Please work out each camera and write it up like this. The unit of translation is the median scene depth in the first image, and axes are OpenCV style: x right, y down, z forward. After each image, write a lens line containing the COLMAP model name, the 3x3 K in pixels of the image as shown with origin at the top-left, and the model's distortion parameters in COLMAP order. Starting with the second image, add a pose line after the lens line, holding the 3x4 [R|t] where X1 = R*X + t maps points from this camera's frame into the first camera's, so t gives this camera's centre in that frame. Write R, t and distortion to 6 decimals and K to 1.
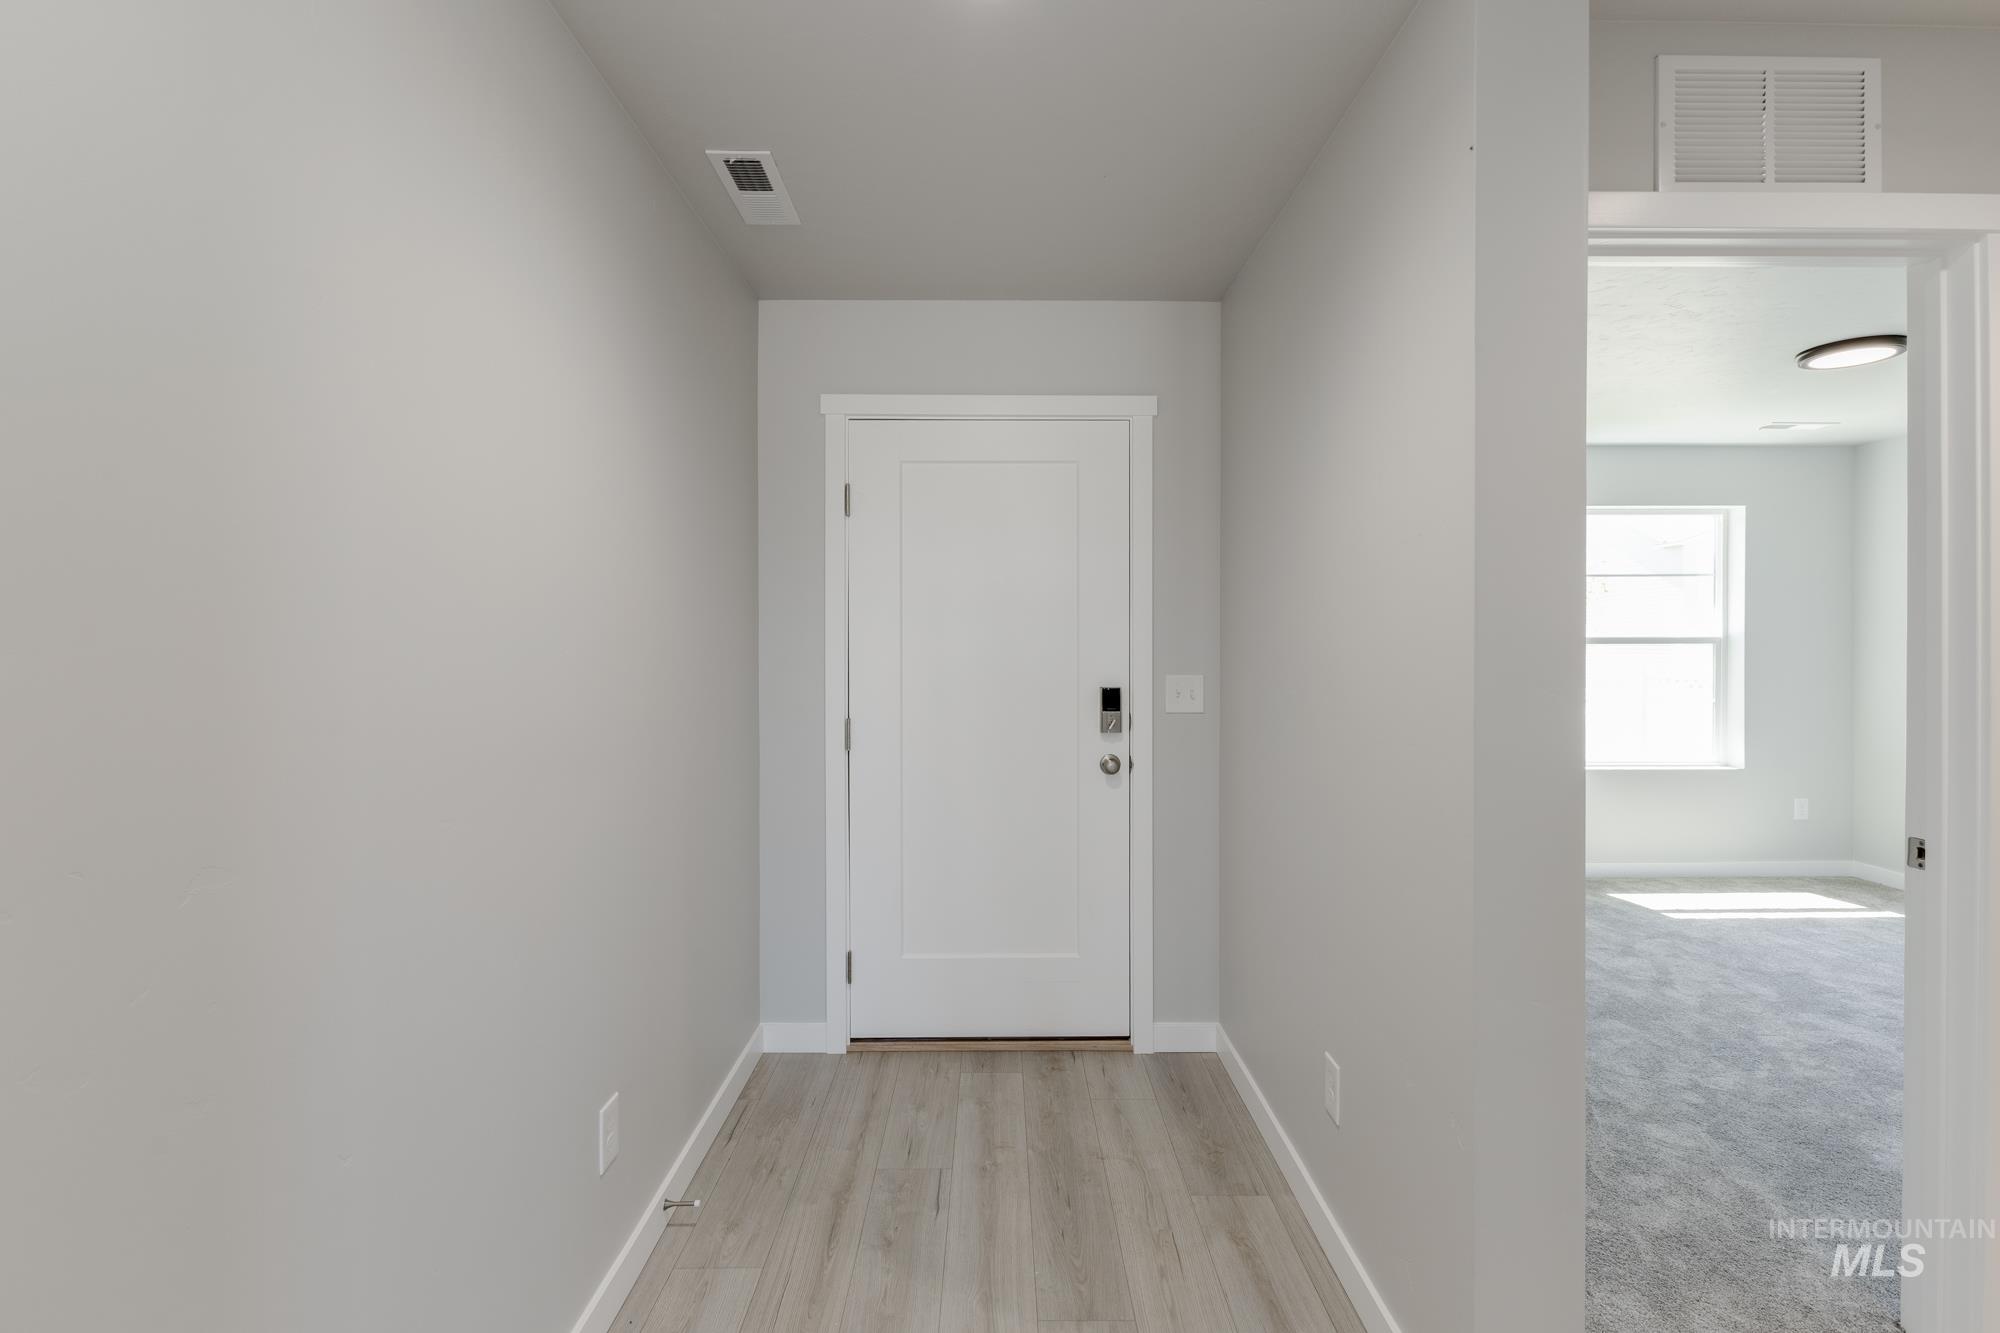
lens RADIAL K [[899.5, 0, 1011.2], [0, 899.5, 654.0], [0, 0, 1]] dist [0.003815, 0.000987]
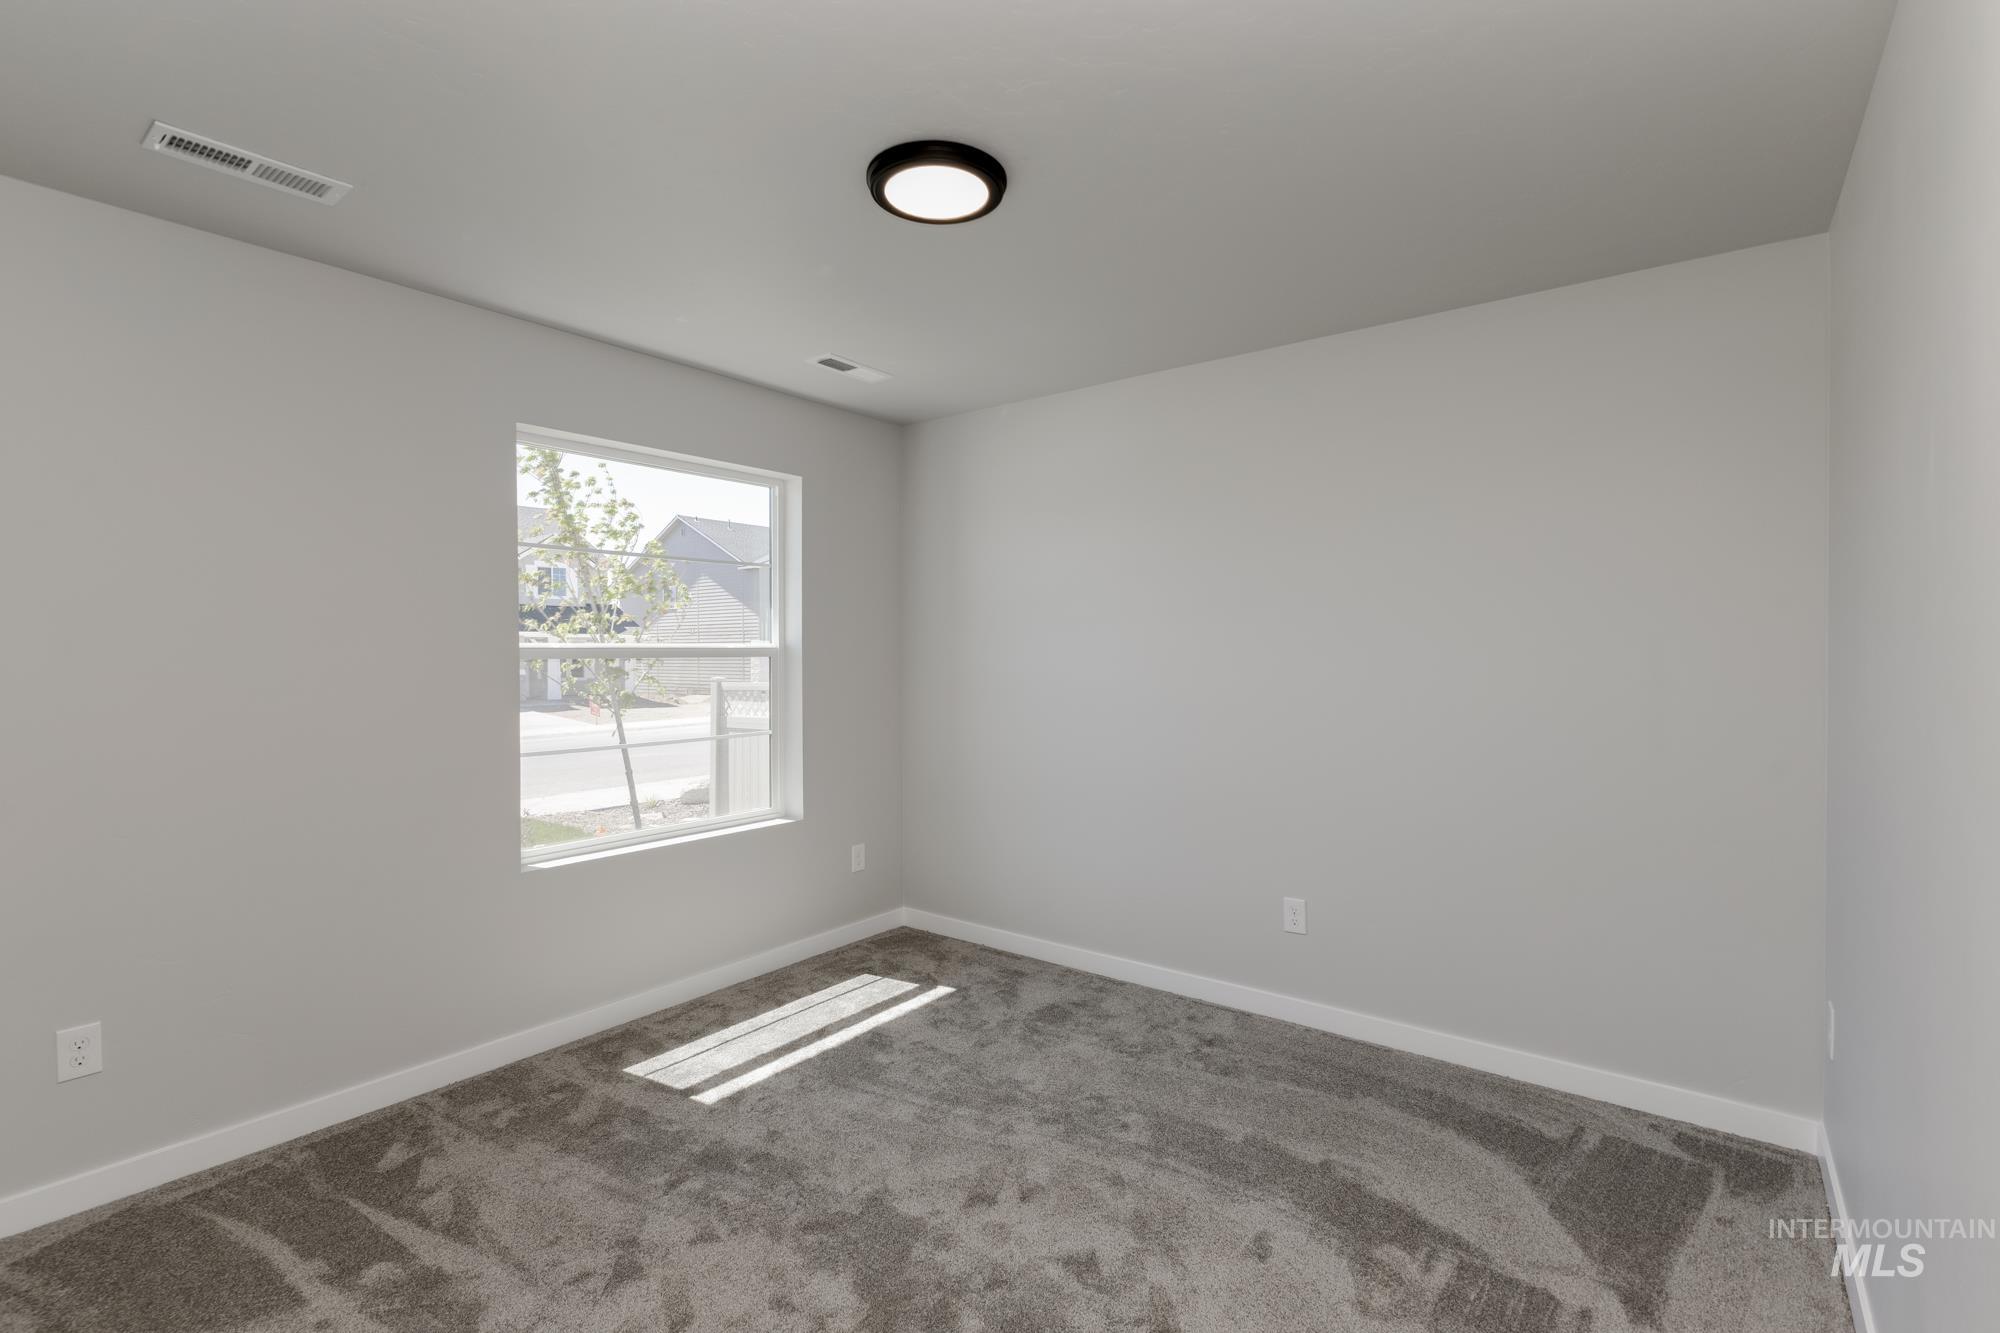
lens RADIAL K [[899.5, 0, 1011.2], [0, 899.5, 654.0], [0, 0, 1]] dist [0.003815, 0.000987]
pose [[0.611591, -0.003058, 0.791168, 0.348875], [0.007007, 0.999974, -0.001552, -0.011243], [-0.791143, 0.006493, 0.611597, 0.432098]]
